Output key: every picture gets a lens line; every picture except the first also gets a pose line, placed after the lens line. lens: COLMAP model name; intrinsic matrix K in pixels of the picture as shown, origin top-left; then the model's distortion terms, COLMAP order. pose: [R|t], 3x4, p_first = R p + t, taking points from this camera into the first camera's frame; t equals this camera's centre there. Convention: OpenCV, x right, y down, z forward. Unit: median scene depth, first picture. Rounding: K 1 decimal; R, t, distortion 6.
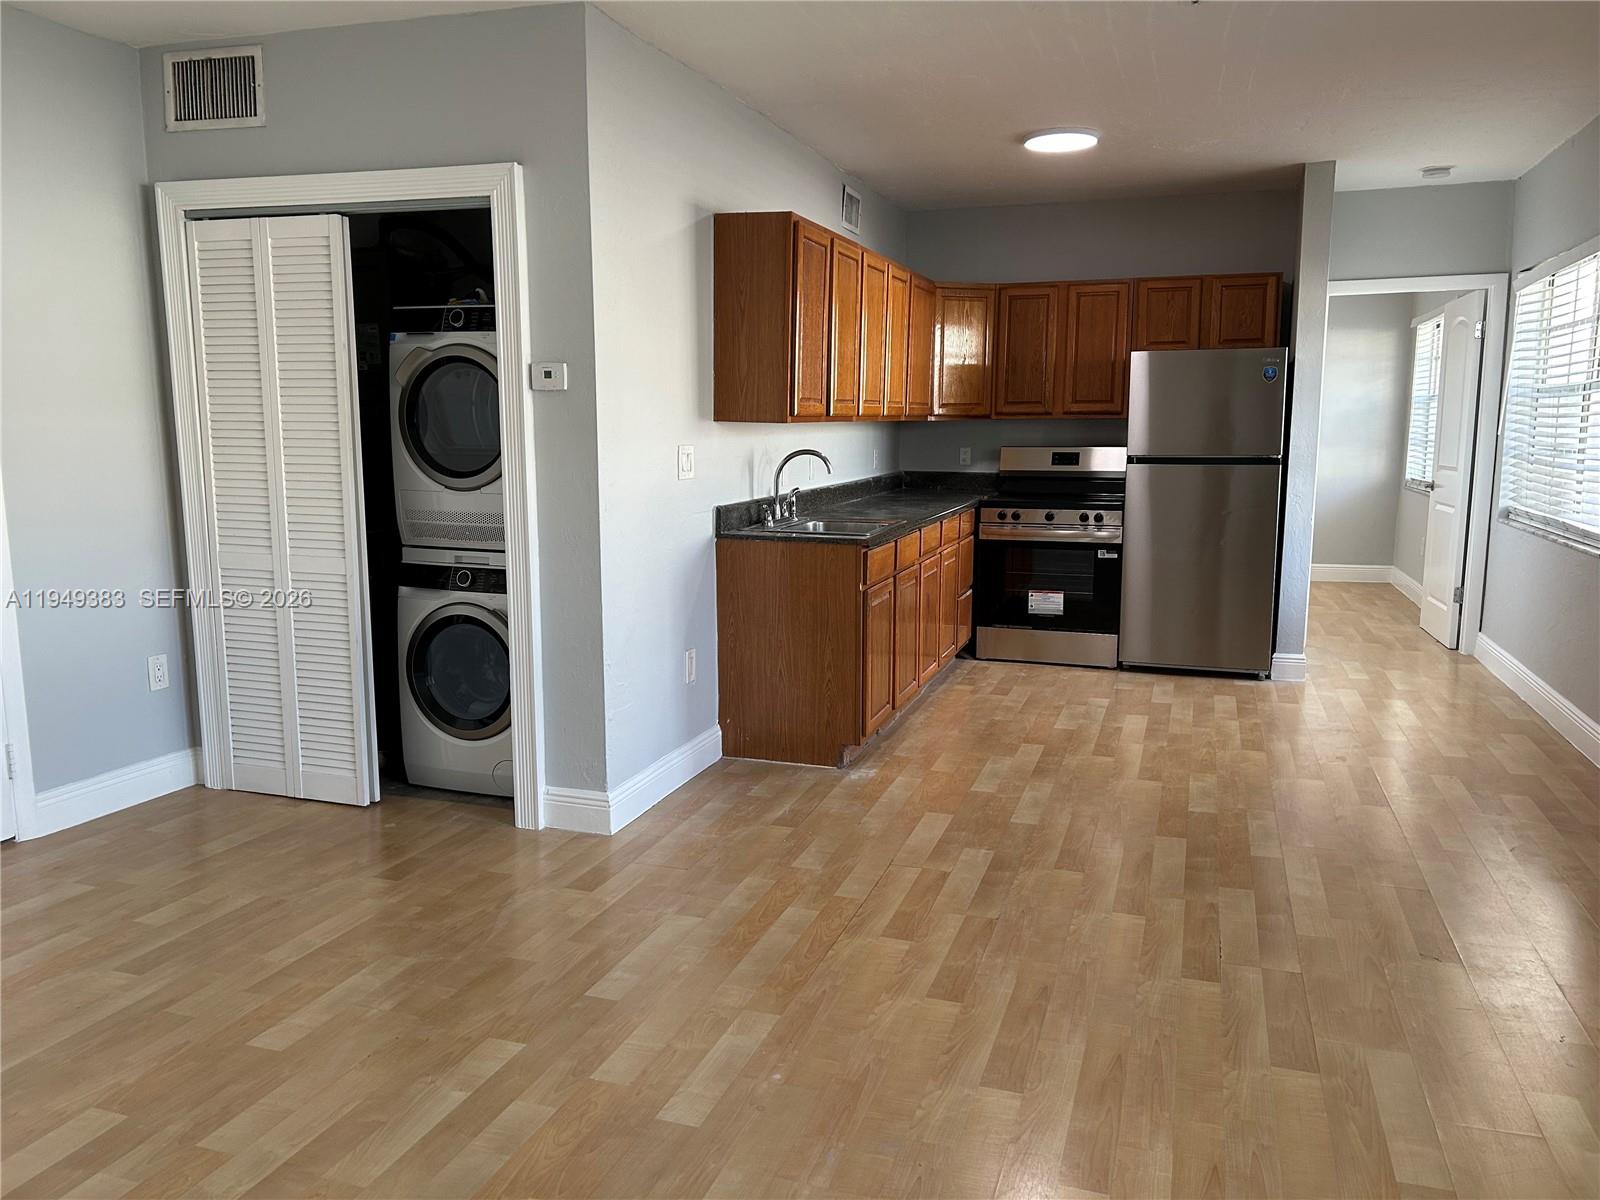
lens RADIAL K [[1204.9, 0, 800.0], [0, 1204.9, 600.0], [0, 0, 1]] dist [0.101303, -0.135964]
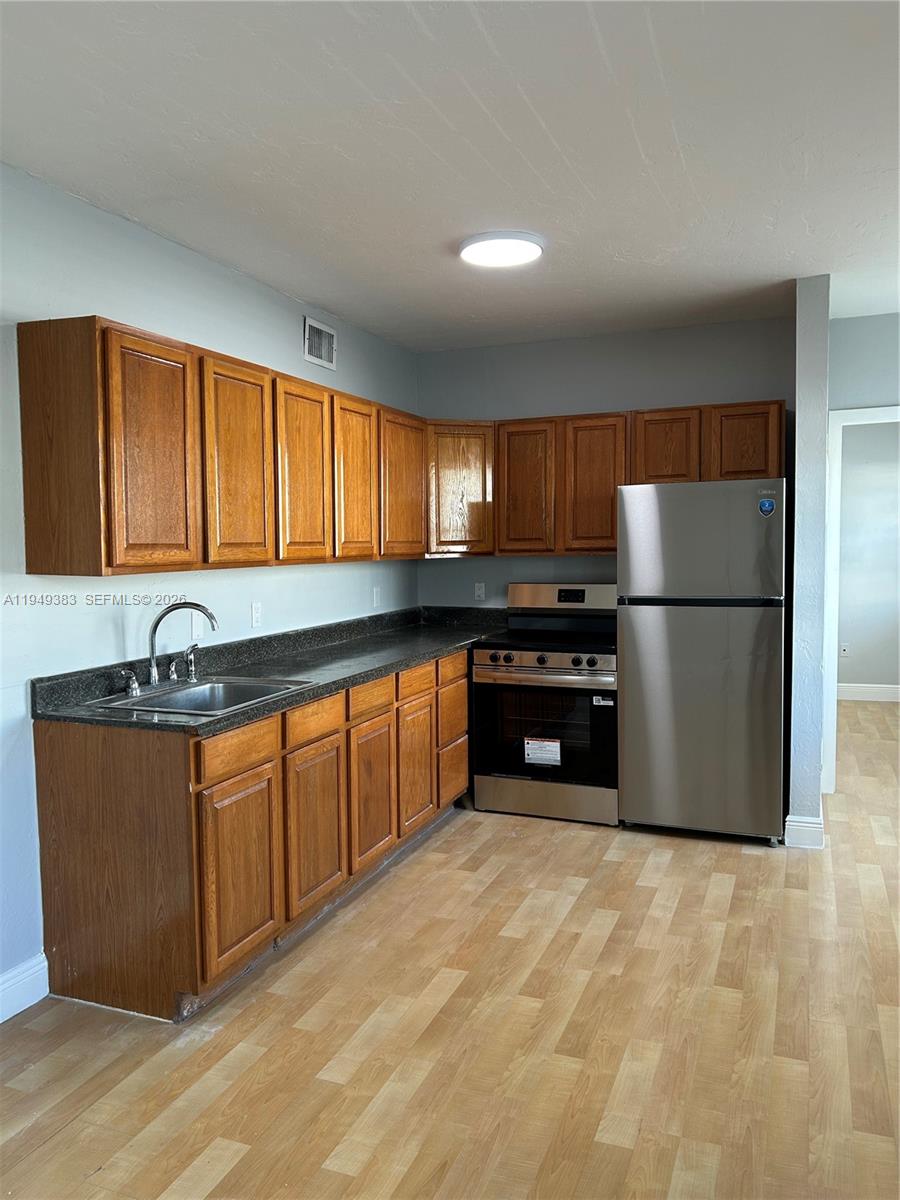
lens RADIAL K [[912.6, 0, 450.0], [0, 912.6, 600.0], [0, 0, 1]] dist [0.146768, -0.149355]
pose [[0.998339, -0.010088, -0.056714, 0.221094], [0.005170, 0.996265, -0.086190, -0.068424], [0.057372, 0.085753, 0.994663, 0.360767]]
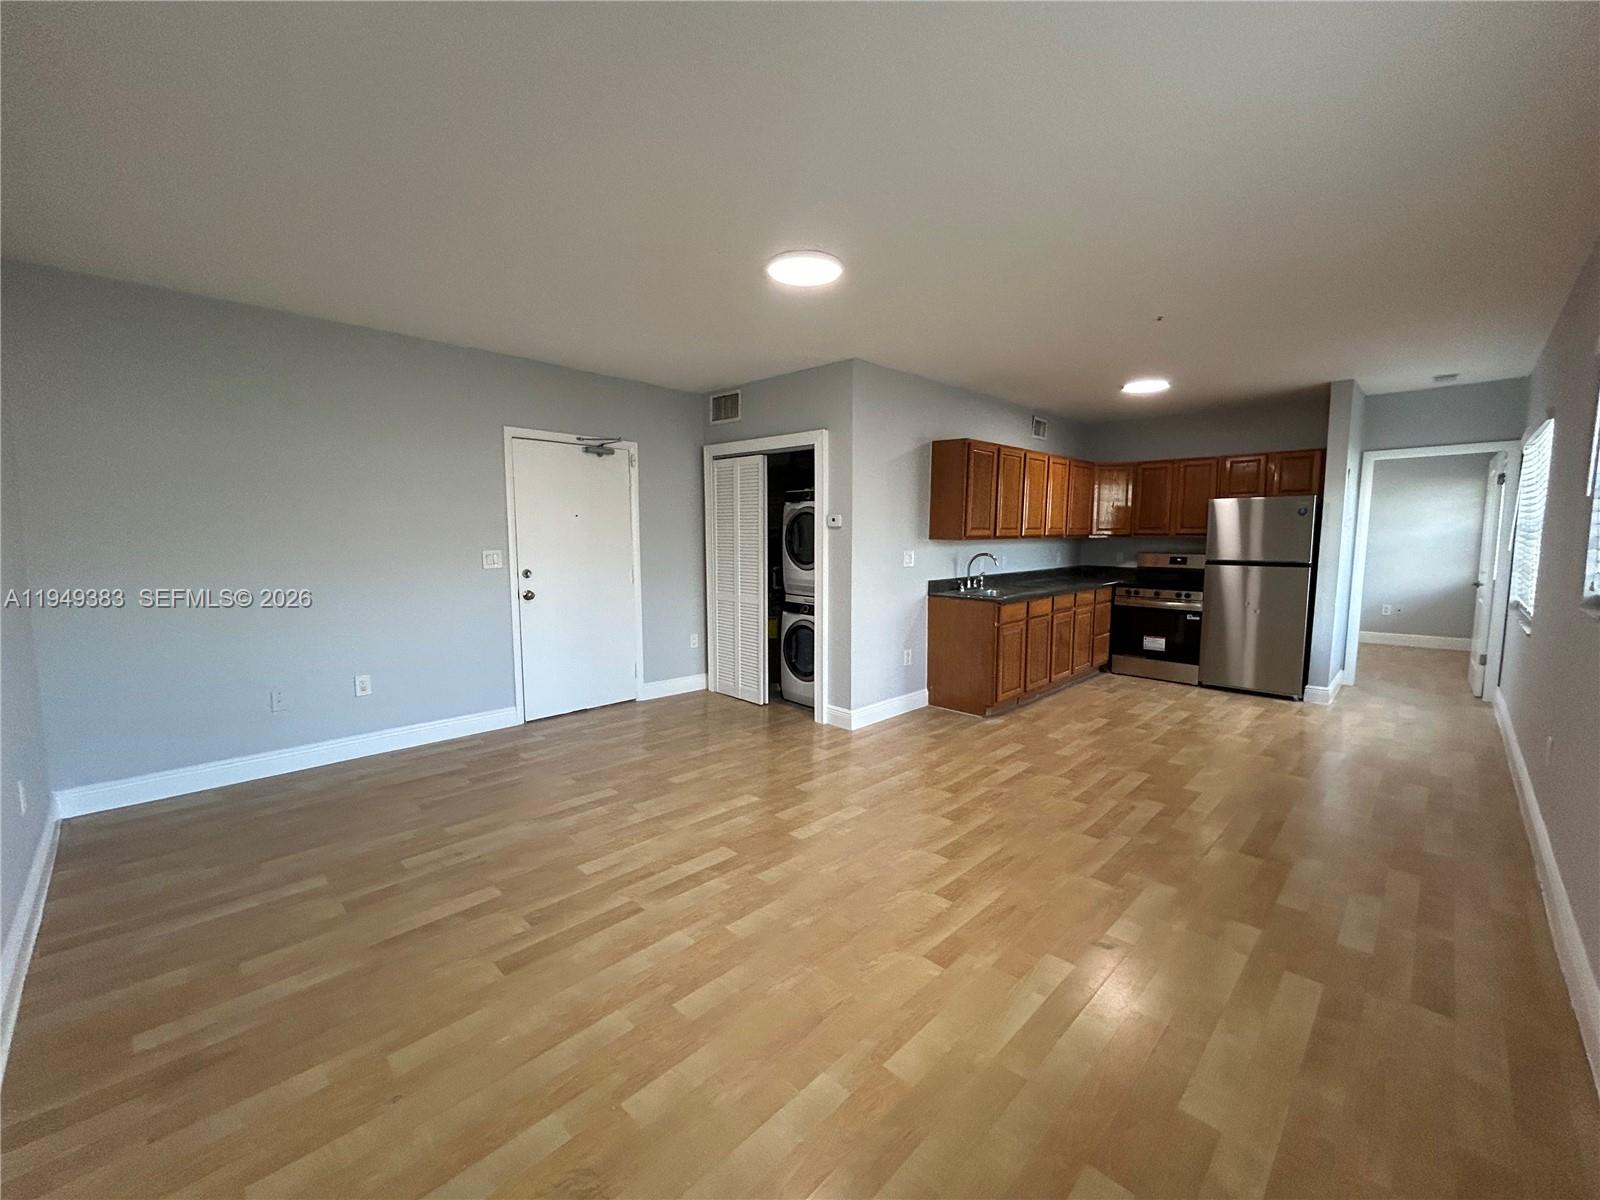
lens RADIAL K [[653.6, 0, 802.1], [0, 653.6, 598.2], [0, 0, 1]] dist [0.001866, 0.000173]
pose [[0.895860, 0.043459, -0.442205, 0.207892], [-0.065352, 0.997270, -0.034387, 0.003438], [0.439504, 0.059705, 0.896254, -0.074328]]
